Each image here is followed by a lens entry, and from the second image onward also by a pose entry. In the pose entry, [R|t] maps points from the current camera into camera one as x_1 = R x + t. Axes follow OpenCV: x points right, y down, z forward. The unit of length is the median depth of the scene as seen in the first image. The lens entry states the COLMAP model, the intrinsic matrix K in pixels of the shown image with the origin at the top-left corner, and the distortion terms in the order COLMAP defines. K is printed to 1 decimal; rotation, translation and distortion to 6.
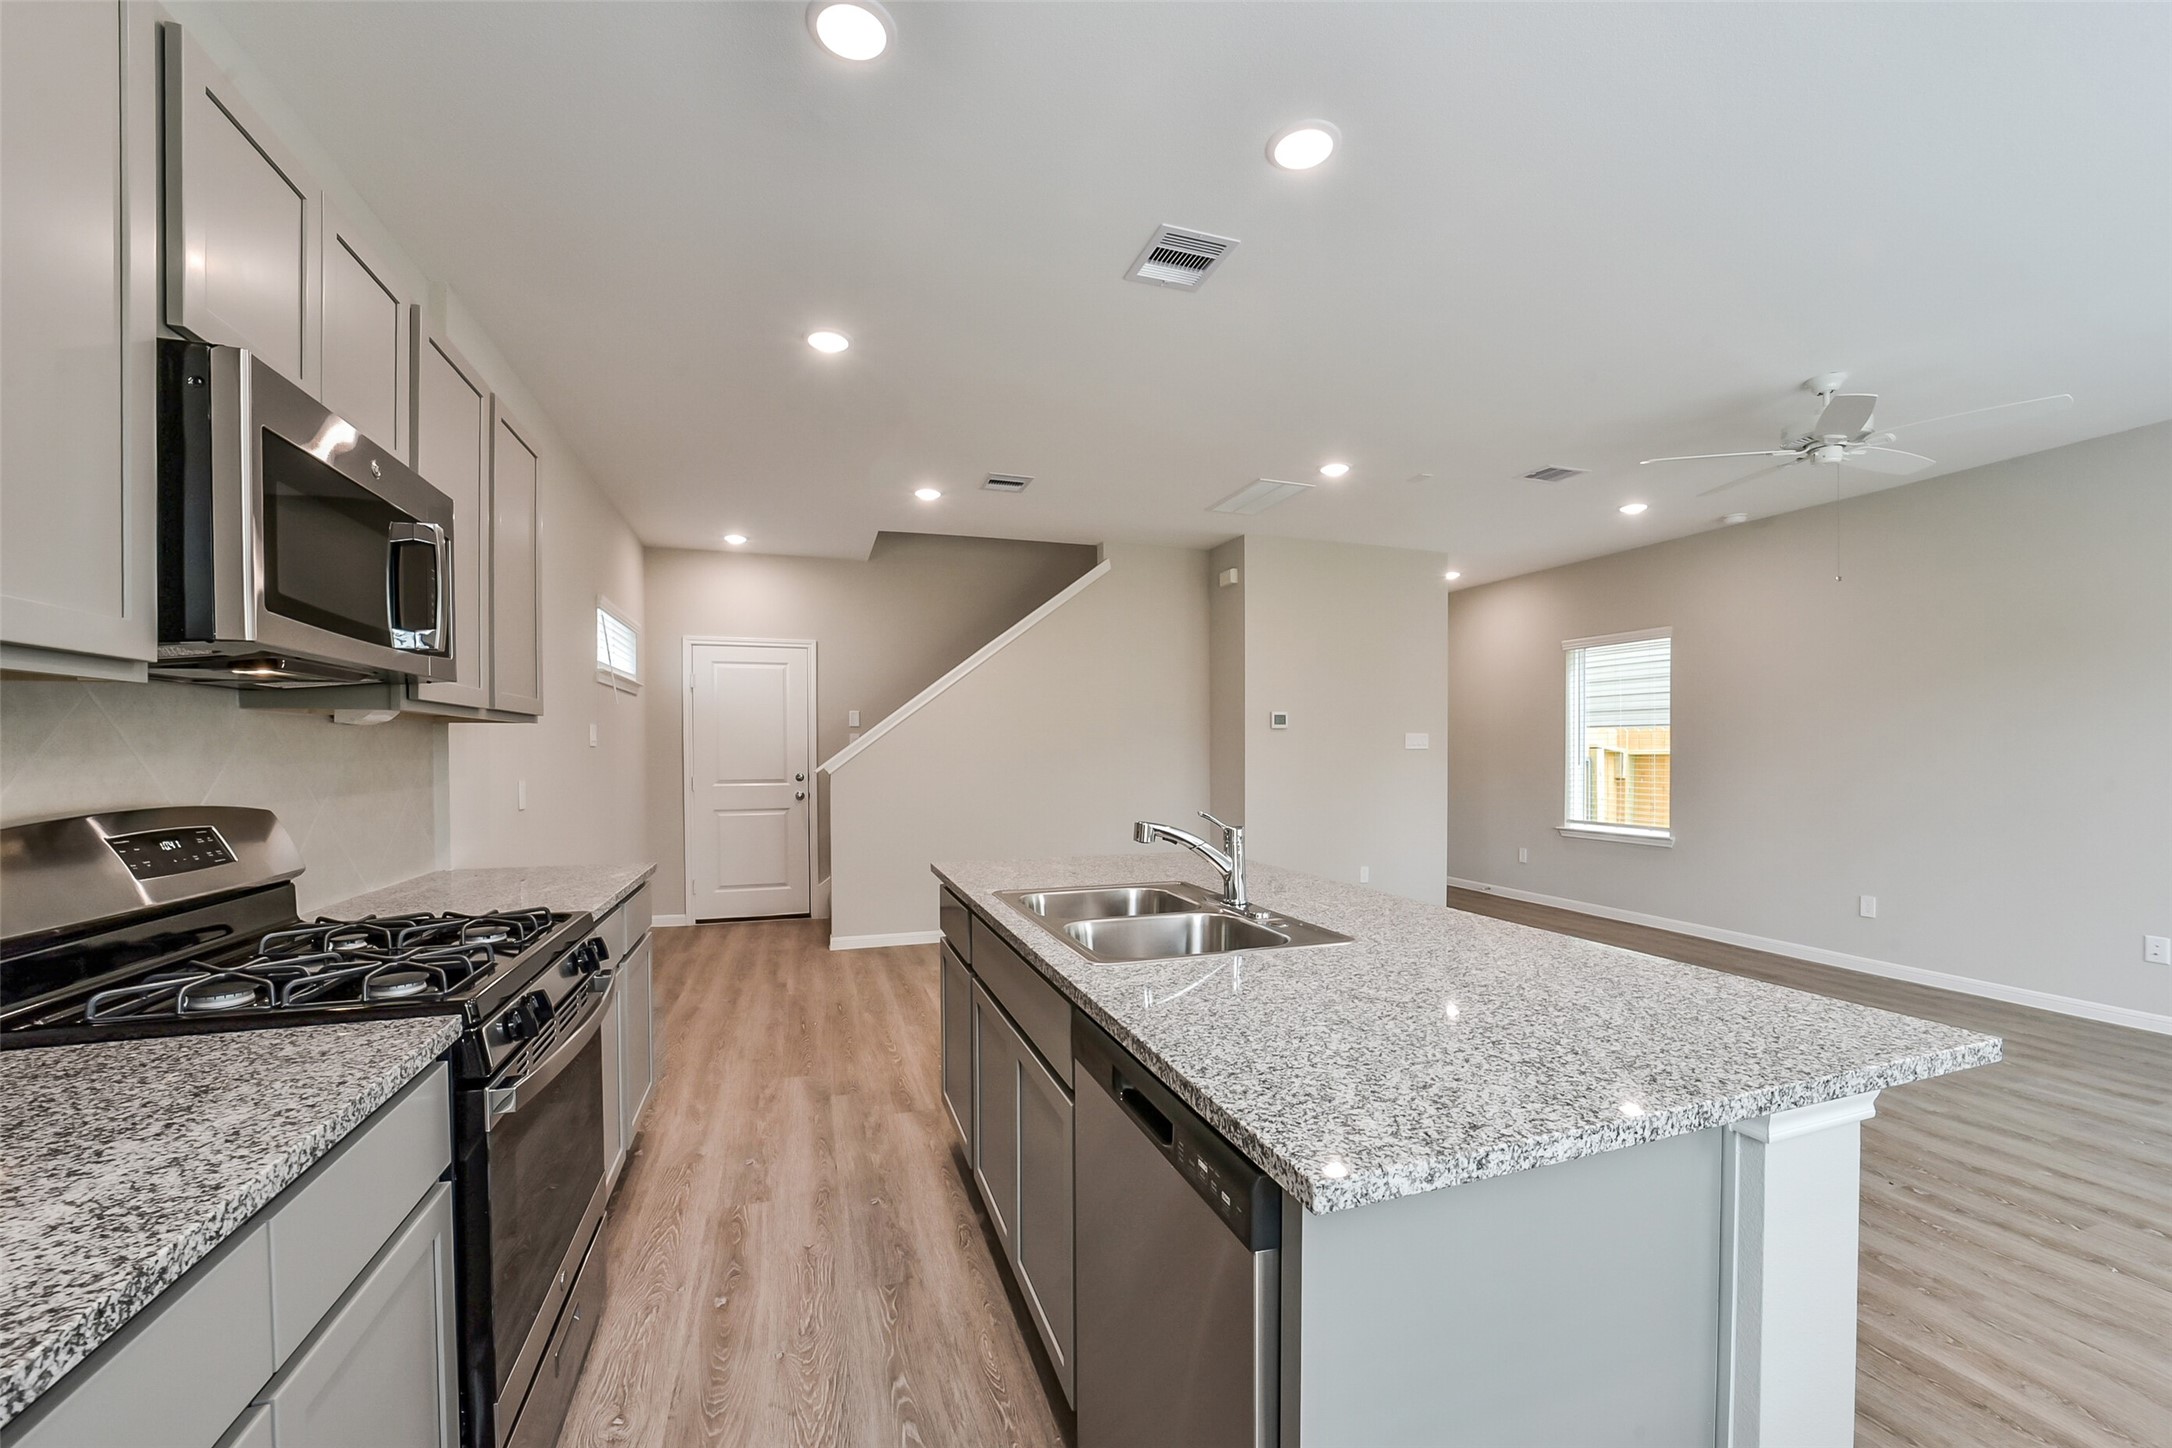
lens RADIAL K [[863.9, 0, 1088.1], [0, 863.9, 760.7], [0, 0, 1]] dist [-0.031654, 0.007600]
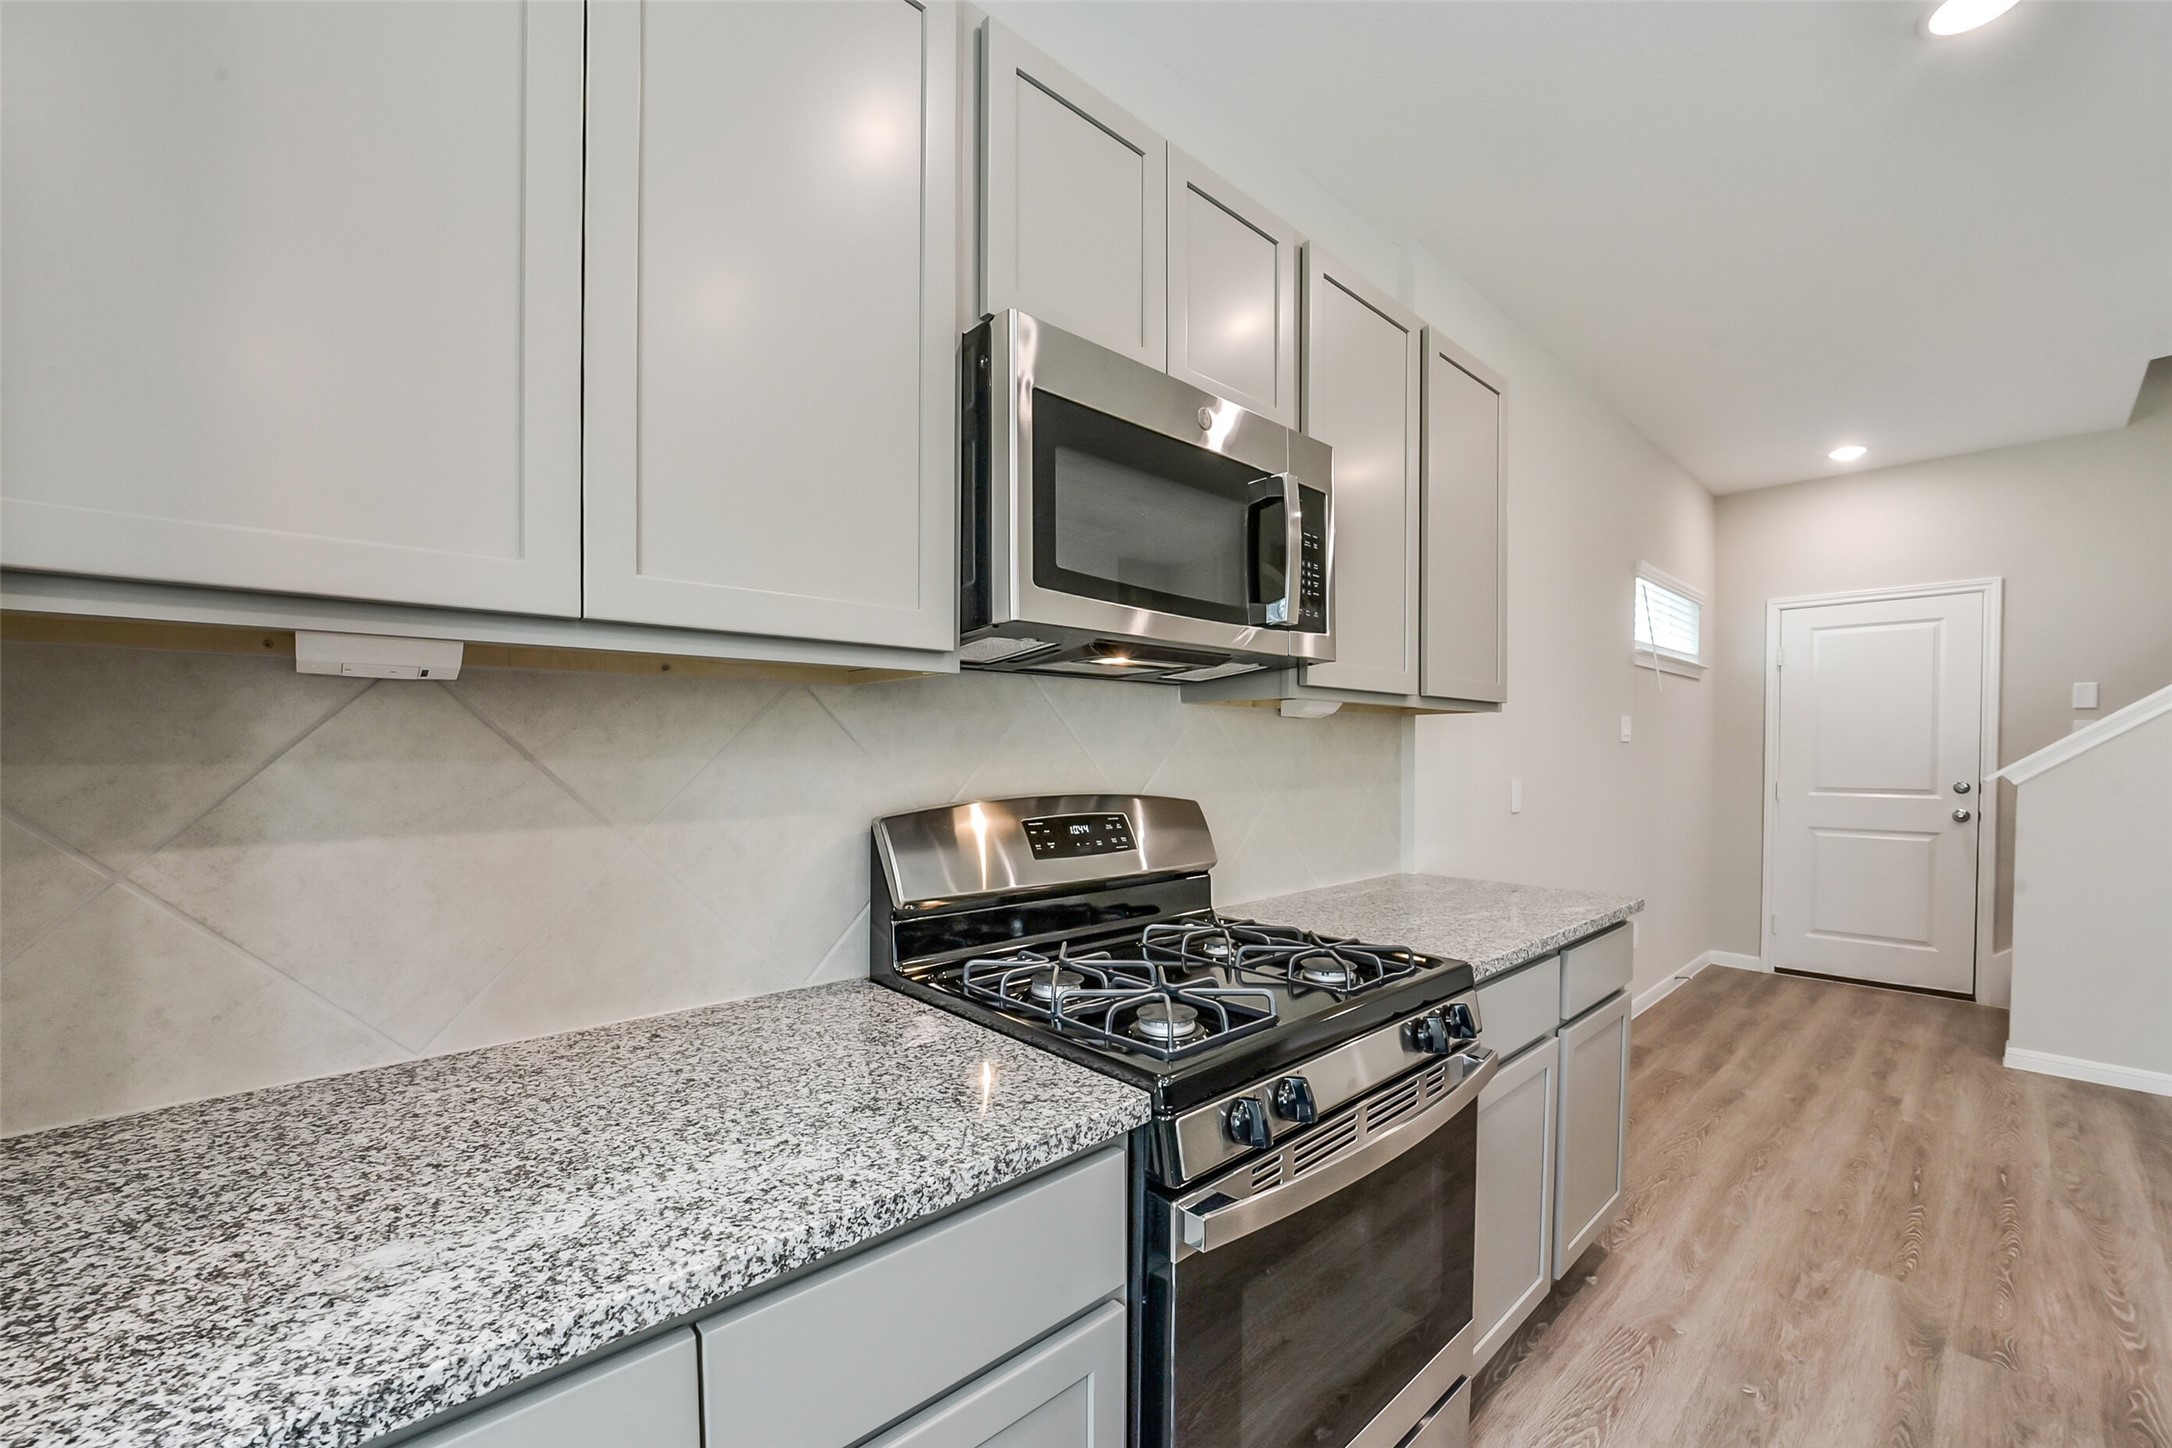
lens RADIAL K [[865.9, 0, 1087.6], [0, 865.9, 773.8], [0, 0, 1]] dist [-0.040864, 0.011201]
pose [[0.403122, 0.026572, -0.914761, -0.026134], [-0.011271, 0.999647, 0.024070, 0.000711], [0.915077, 0.000607, 0.403279, 0.212953]]
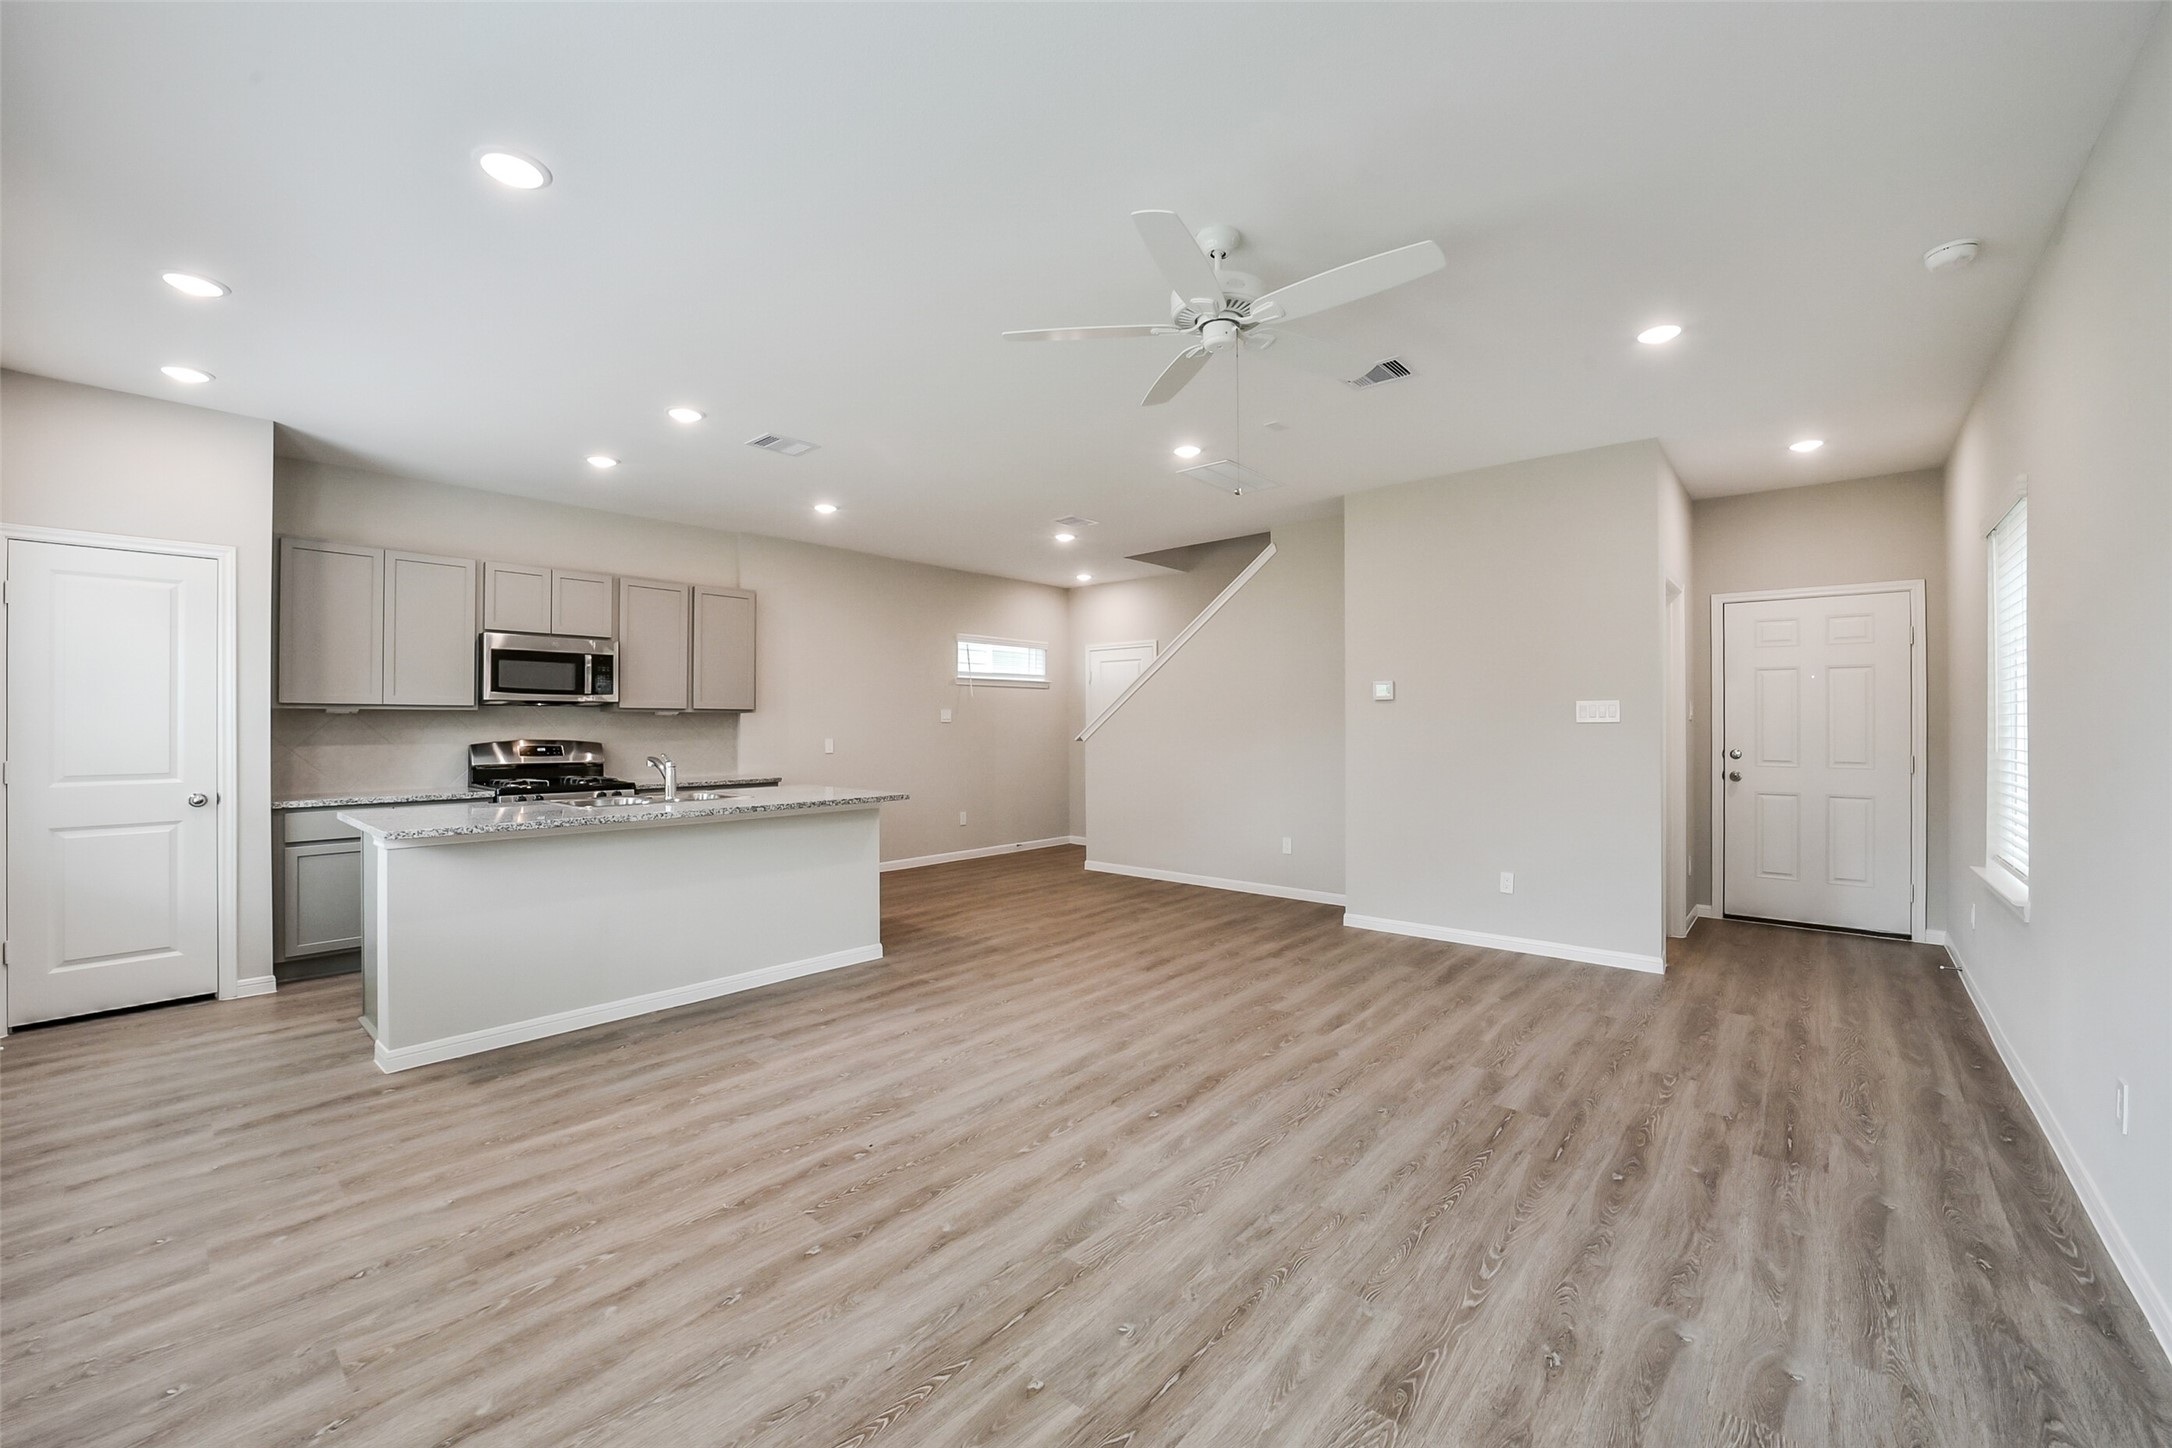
lens RADIAL K [[855.5, 0, 1091.3], [0, 855.5, 717.6], [0, 0, 1]] dist [-0.036426, 0.010450]
pose [[0.500943, -0.007141, -0.865451, 1.325953], [-0.008632, 0.999875, -0.013247, -0.005802], [0.865437, 0.014106, 0.500819, 0.471035]]
